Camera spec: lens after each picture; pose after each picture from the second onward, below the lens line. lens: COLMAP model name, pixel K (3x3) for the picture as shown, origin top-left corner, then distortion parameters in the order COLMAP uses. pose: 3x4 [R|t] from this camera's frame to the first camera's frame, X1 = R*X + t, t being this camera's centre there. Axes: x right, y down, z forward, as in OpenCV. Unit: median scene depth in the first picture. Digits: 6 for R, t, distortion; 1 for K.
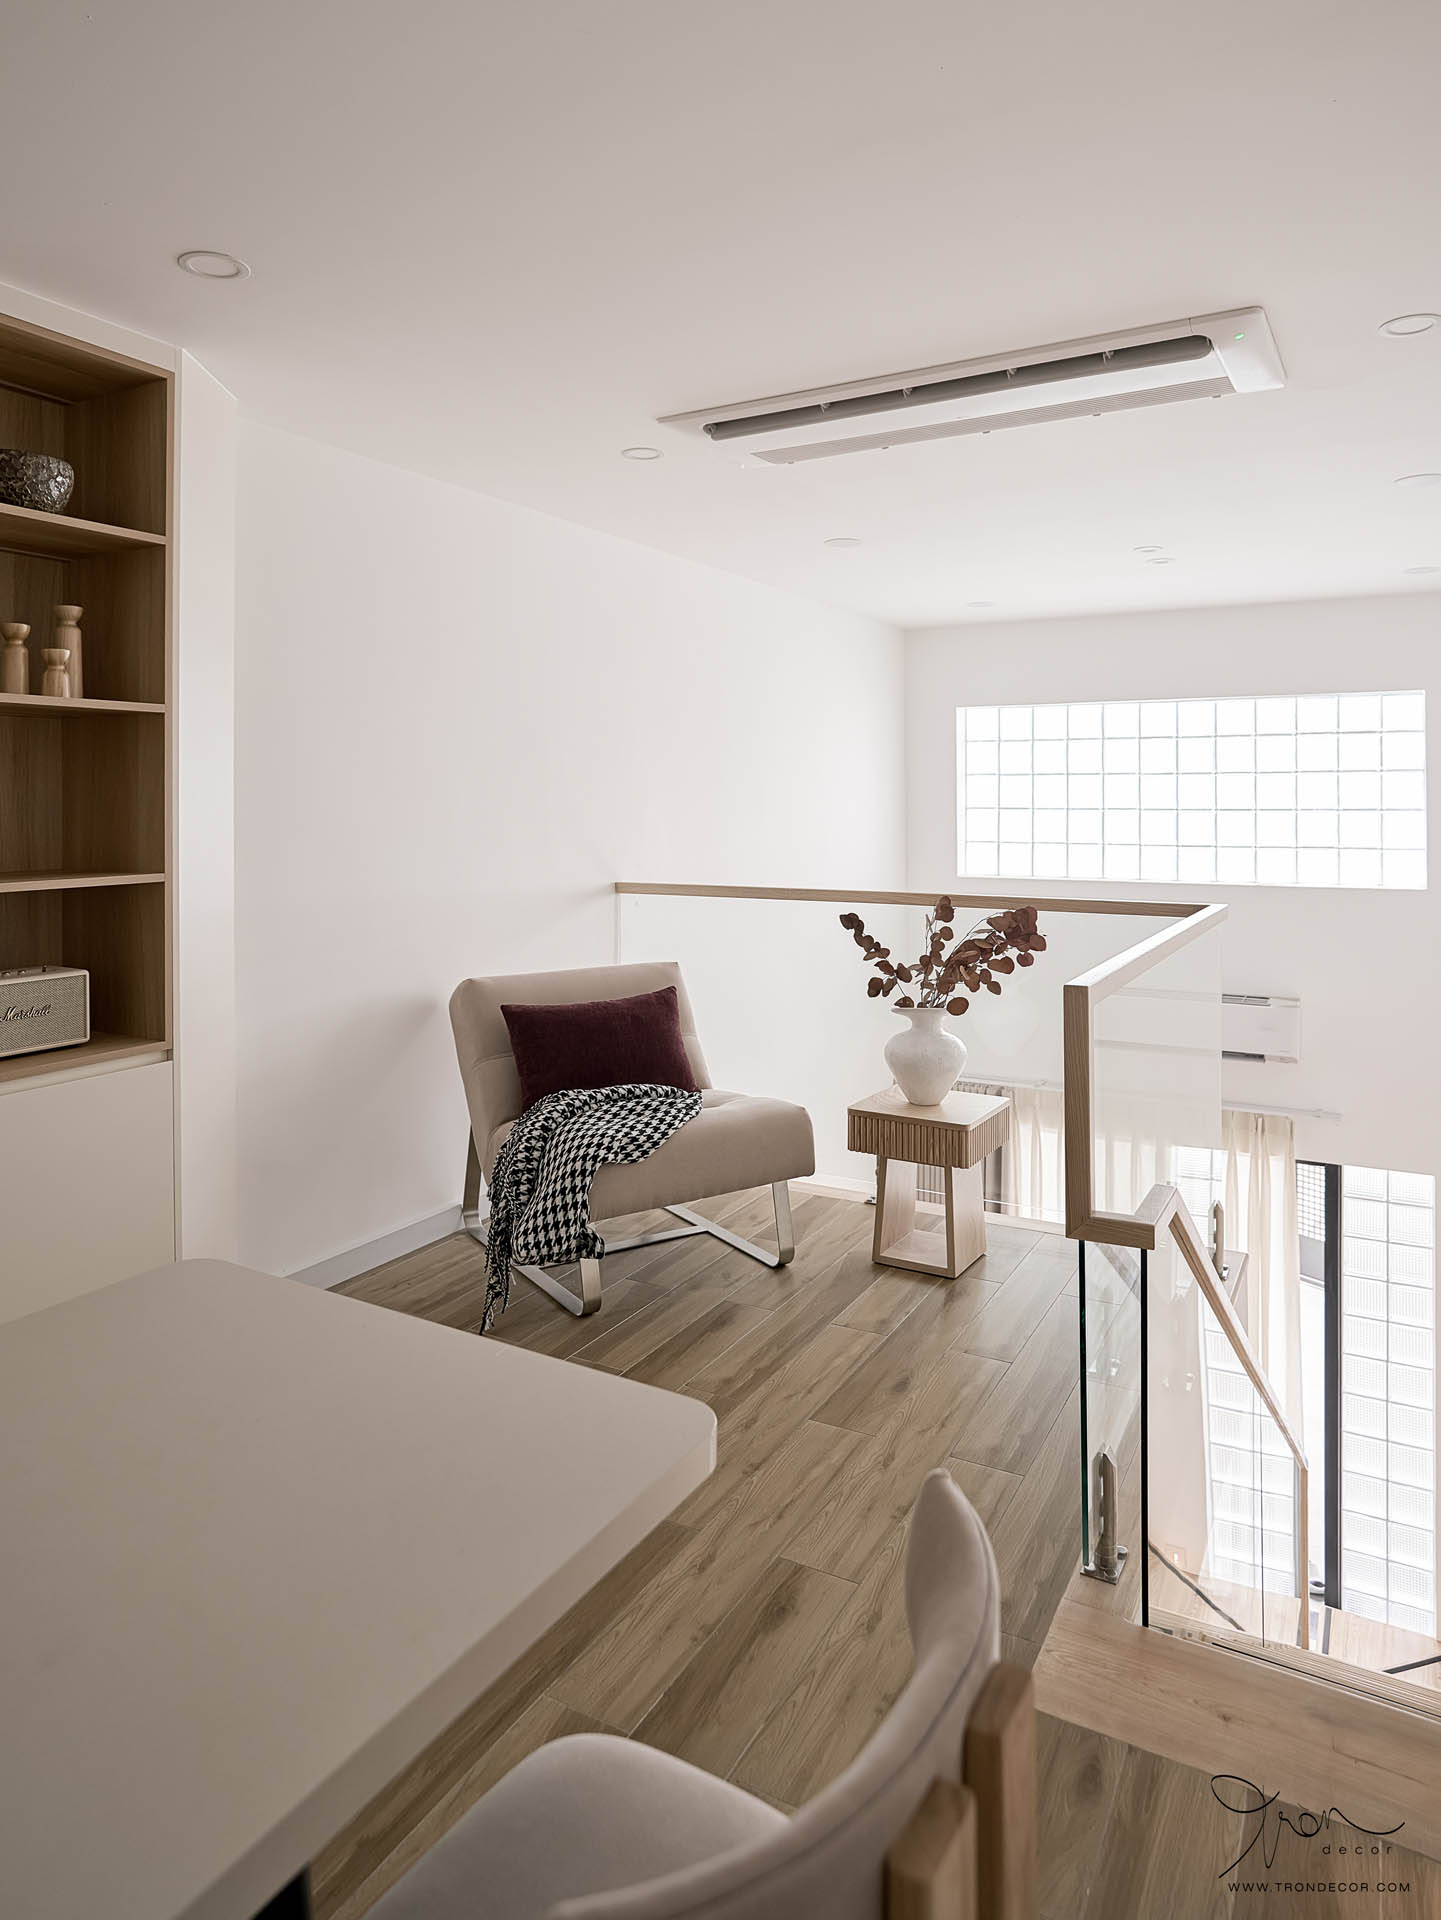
lens RADIAL K [[1238.1, 0, 706.9], [0, 1238.1, 784.6], [0, 0, 1]] dist [-0.040841, 0.002621]
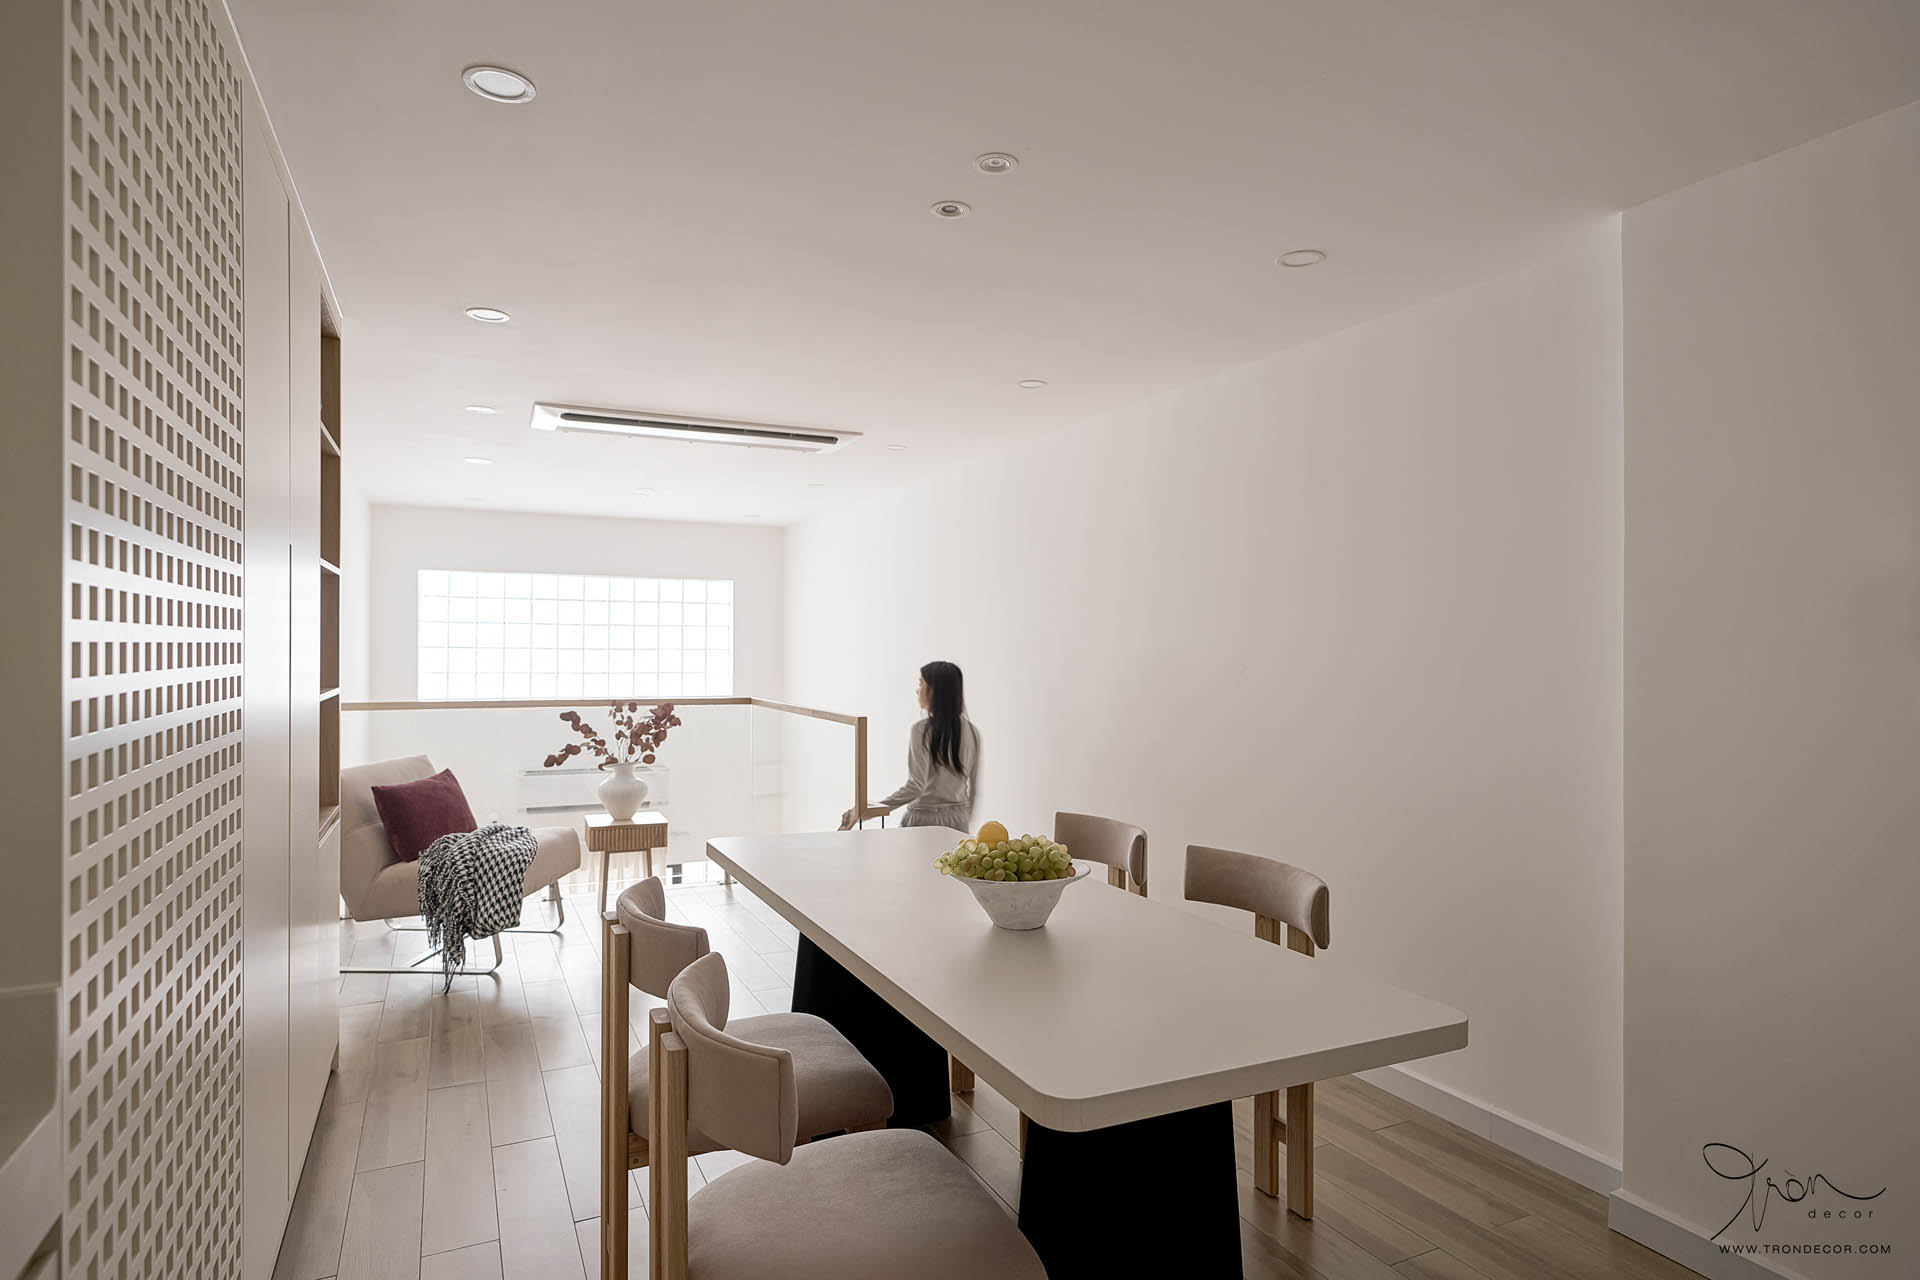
lens RADIAL K [[1055.8, 0, 1008.4], [0, 1055.8, 637.7], [0, 0, 1]] dist [0.006915, -0.000277]
pose [[0.537173, 0.013647, 0.843362, -0.783399], [-0.020077, 0.999793, -0.003391, 0.000875], [-0.843233, -0.015111, 0.537335, -0.235068]]
